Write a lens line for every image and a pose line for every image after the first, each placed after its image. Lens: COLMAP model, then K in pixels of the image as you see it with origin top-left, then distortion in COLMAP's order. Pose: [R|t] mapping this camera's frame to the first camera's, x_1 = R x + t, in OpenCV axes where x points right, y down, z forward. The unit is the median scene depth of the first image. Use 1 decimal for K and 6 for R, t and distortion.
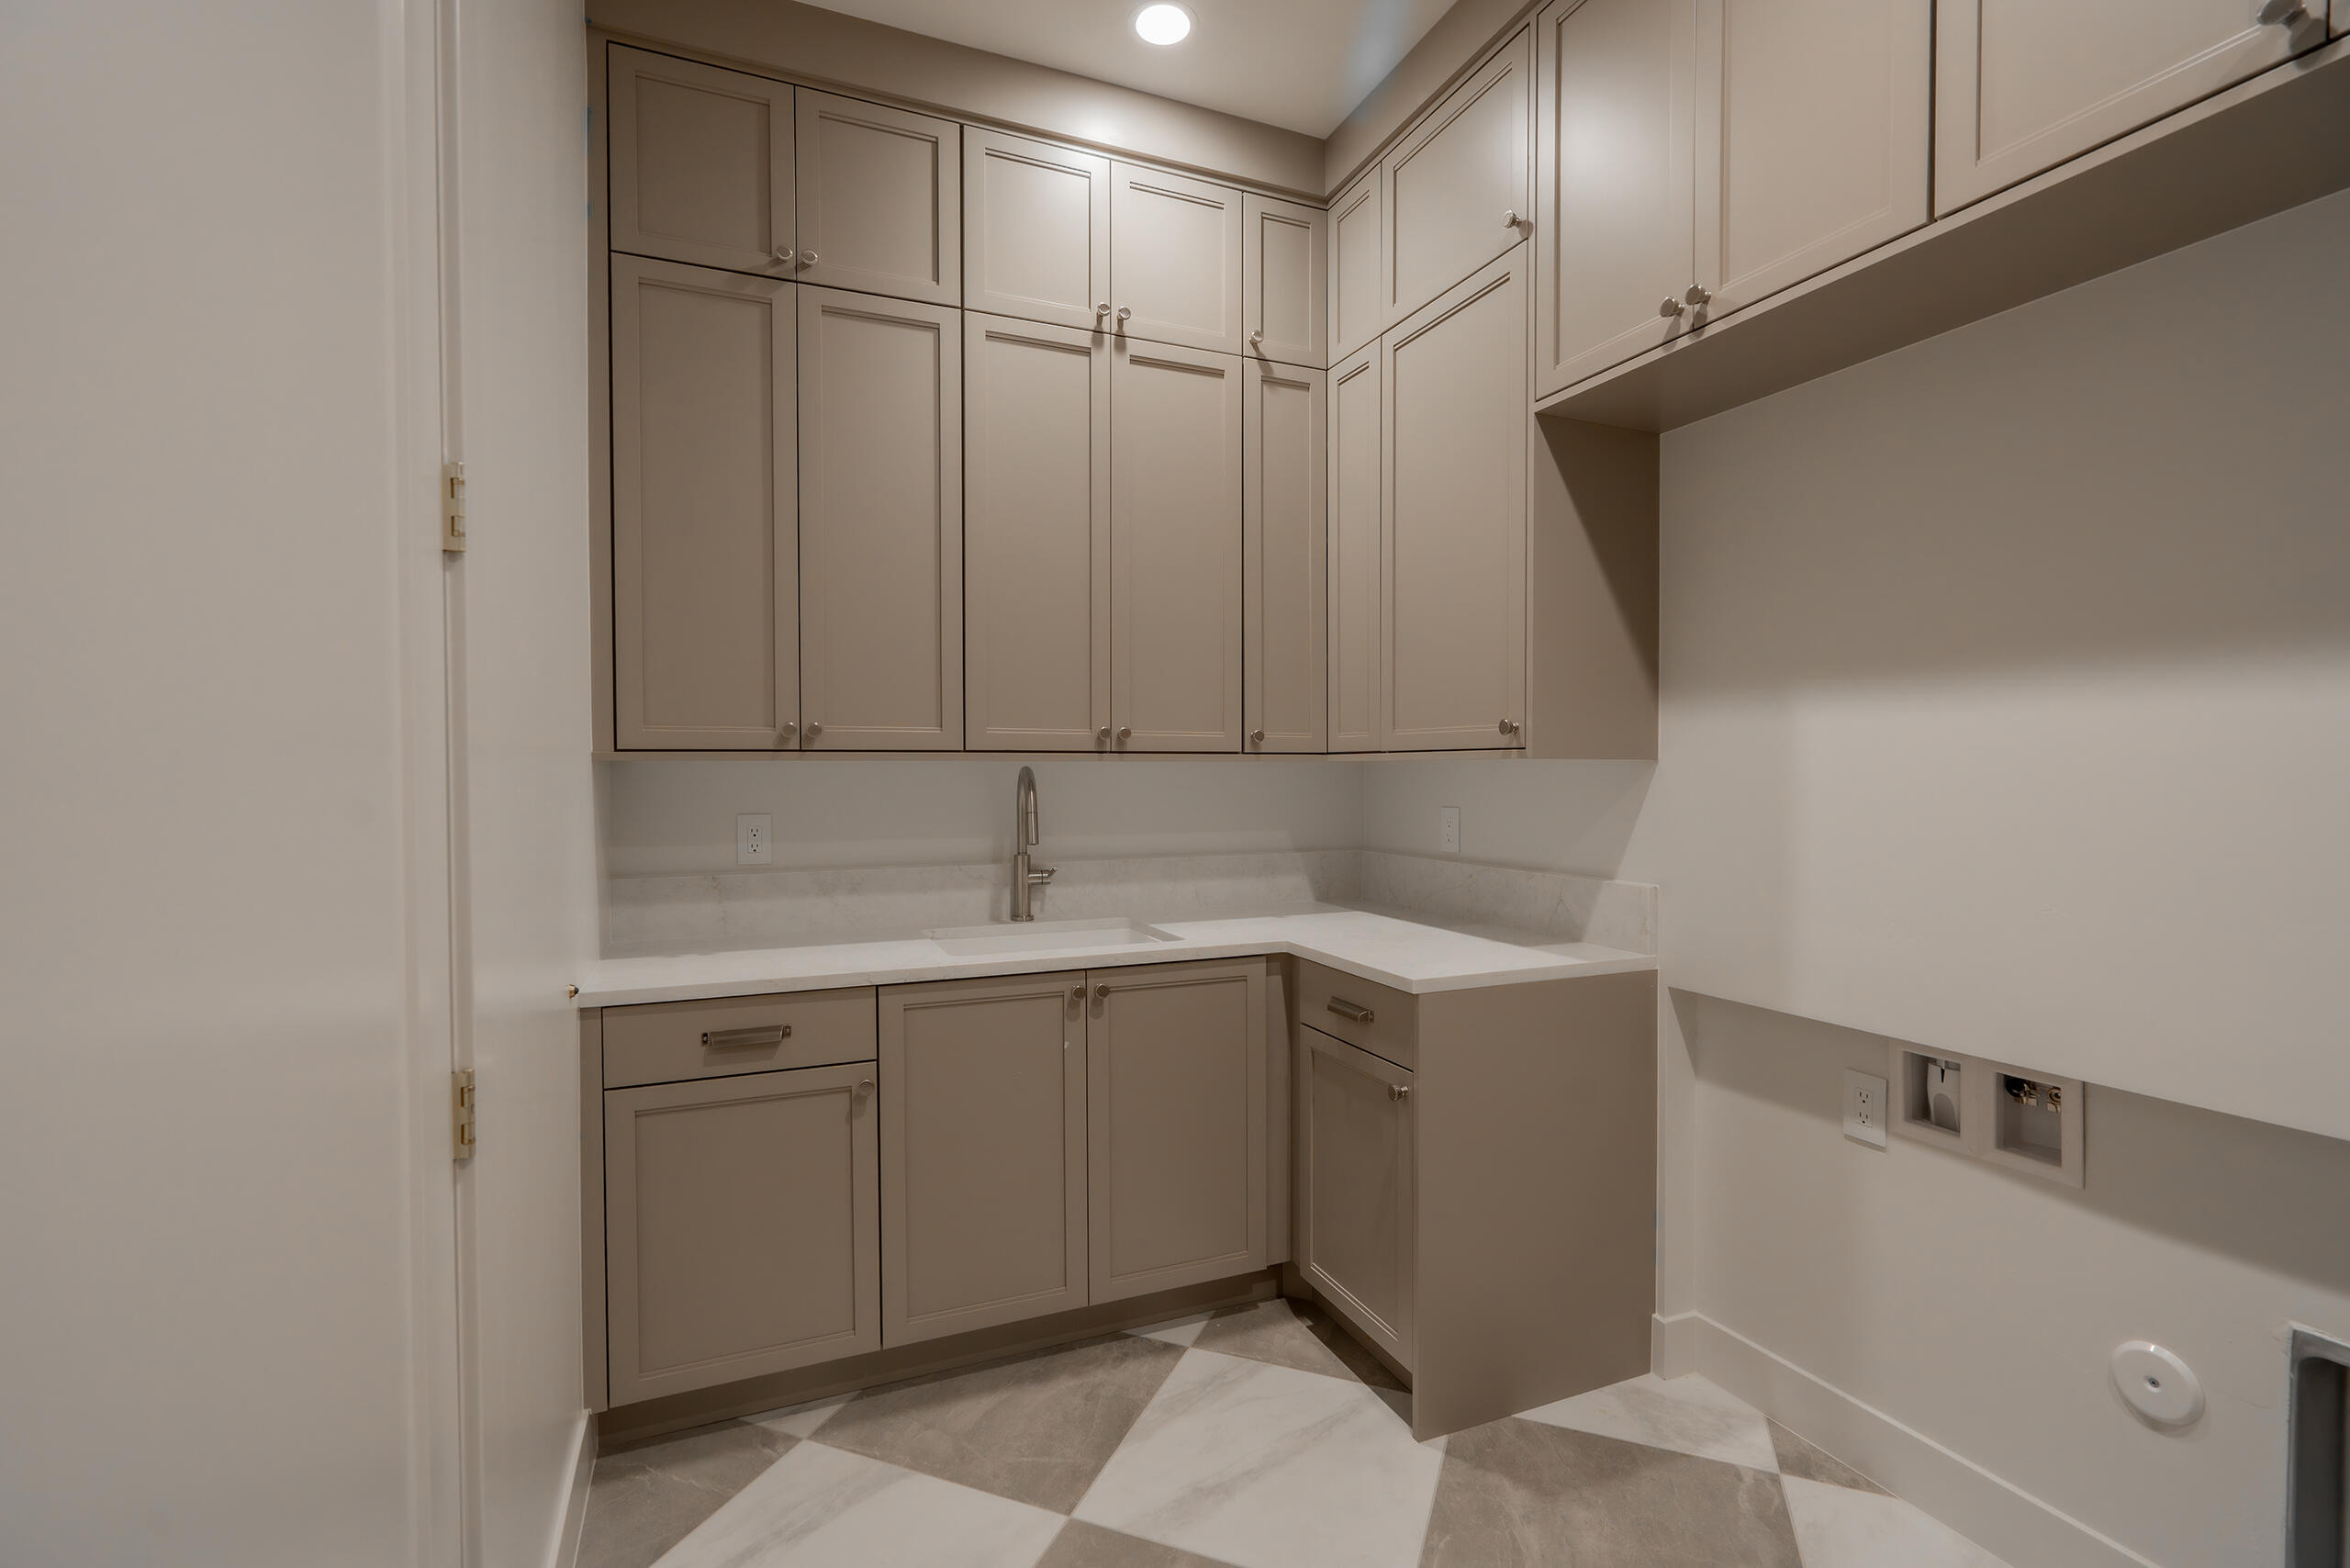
lens RADIAL K [[1049.0, 0, 1175.9], [0, 1049.0, 785.9], [0, 0, 1]] dist [-0.001169, 0.000980]
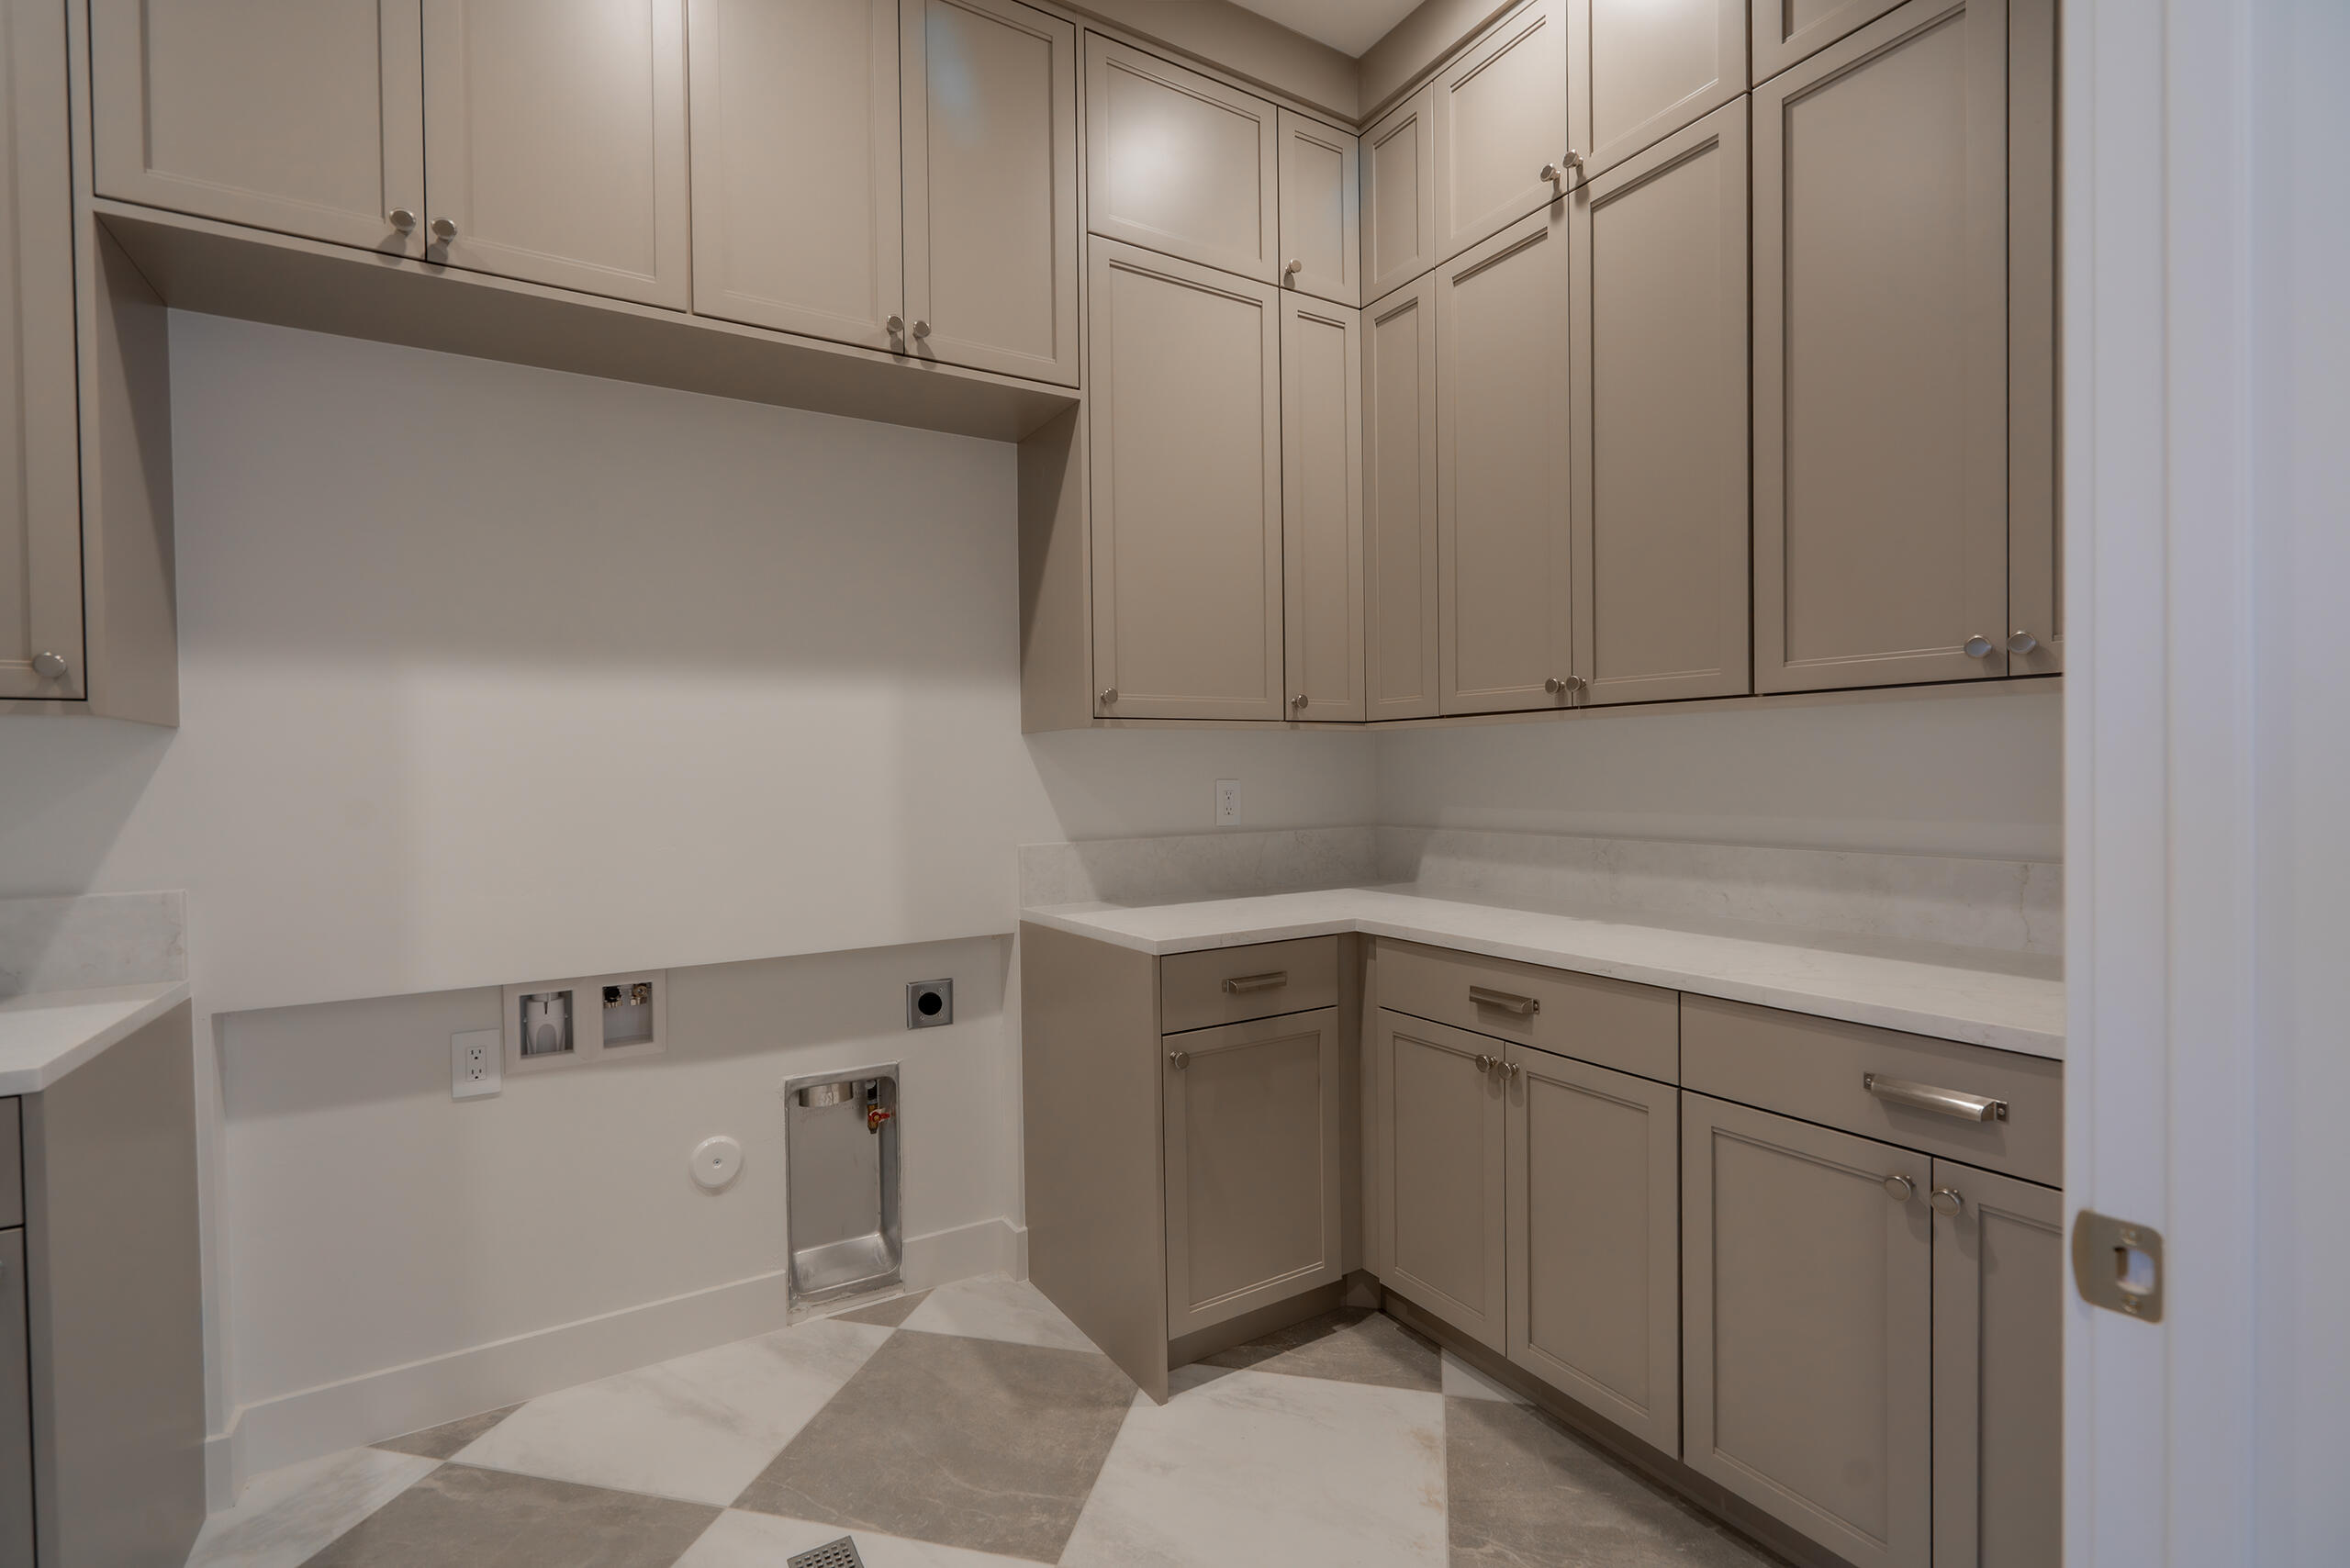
lens RADIAL K [[1049.0, 0, 1173.8], [0, 1049.0, 784.4], [0, 0, 1]] dist [-0.001169, 0.000980]
pose [[-0.141808, -0.007814, 0.989863, -0.480679], [0.030636, 0.999455, 0.012278, 0.035485], [-0.989420, 0.032067, -0.141491, 0.447480]]
